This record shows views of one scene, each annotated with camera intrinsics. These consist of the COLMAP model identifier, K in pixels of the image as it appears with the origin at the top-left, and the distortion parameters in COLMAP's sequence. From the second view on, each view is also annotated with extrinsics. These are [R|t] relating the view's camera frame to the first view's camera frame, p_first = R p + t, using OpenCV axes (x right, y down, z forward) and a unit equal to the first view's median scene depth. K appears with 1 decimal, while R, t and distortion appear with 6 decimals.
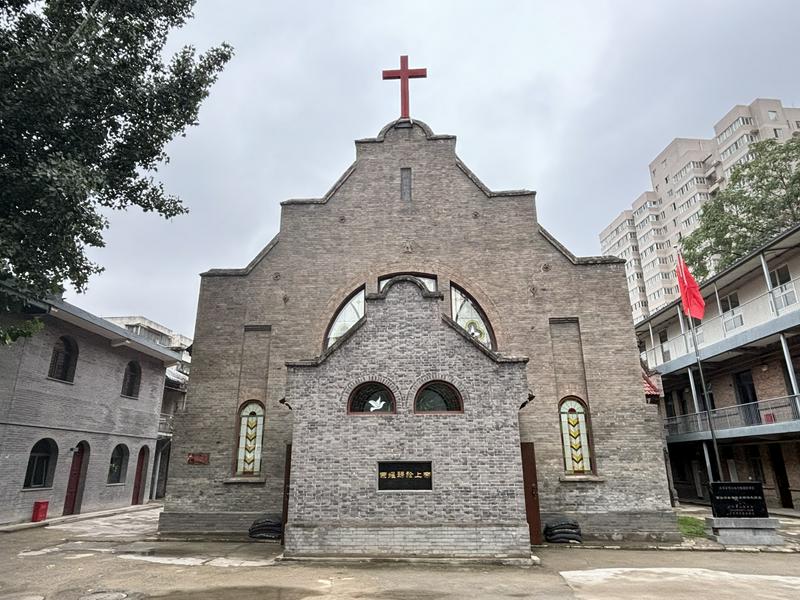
lens RADIAL K [[491.3, 0, 400.0], [0, 491.3, 300.0], [0, 0, 1]] dist [-0.027649, 0.000694]
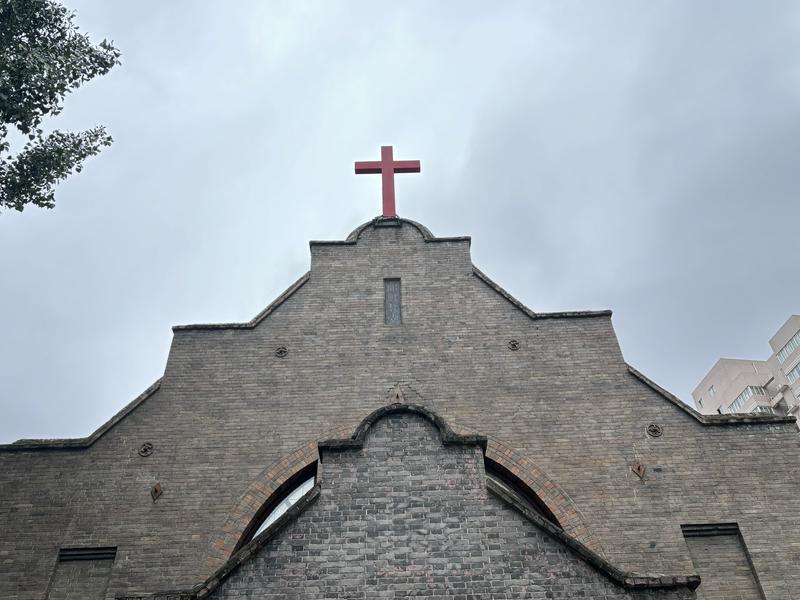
lens RADIAL K [[651.3, 0, 400.0], [0, 651.3, 300.0], [0, 0, 1]] dist [0.006795, -0.007280]
pose [[0.998299, 0.016612, 0.055889, -0.023921], [0.008487, 0.906945, -0.421163, 0.100143], [-0.057684, 0.420921, 0.905261, 0.290506]]
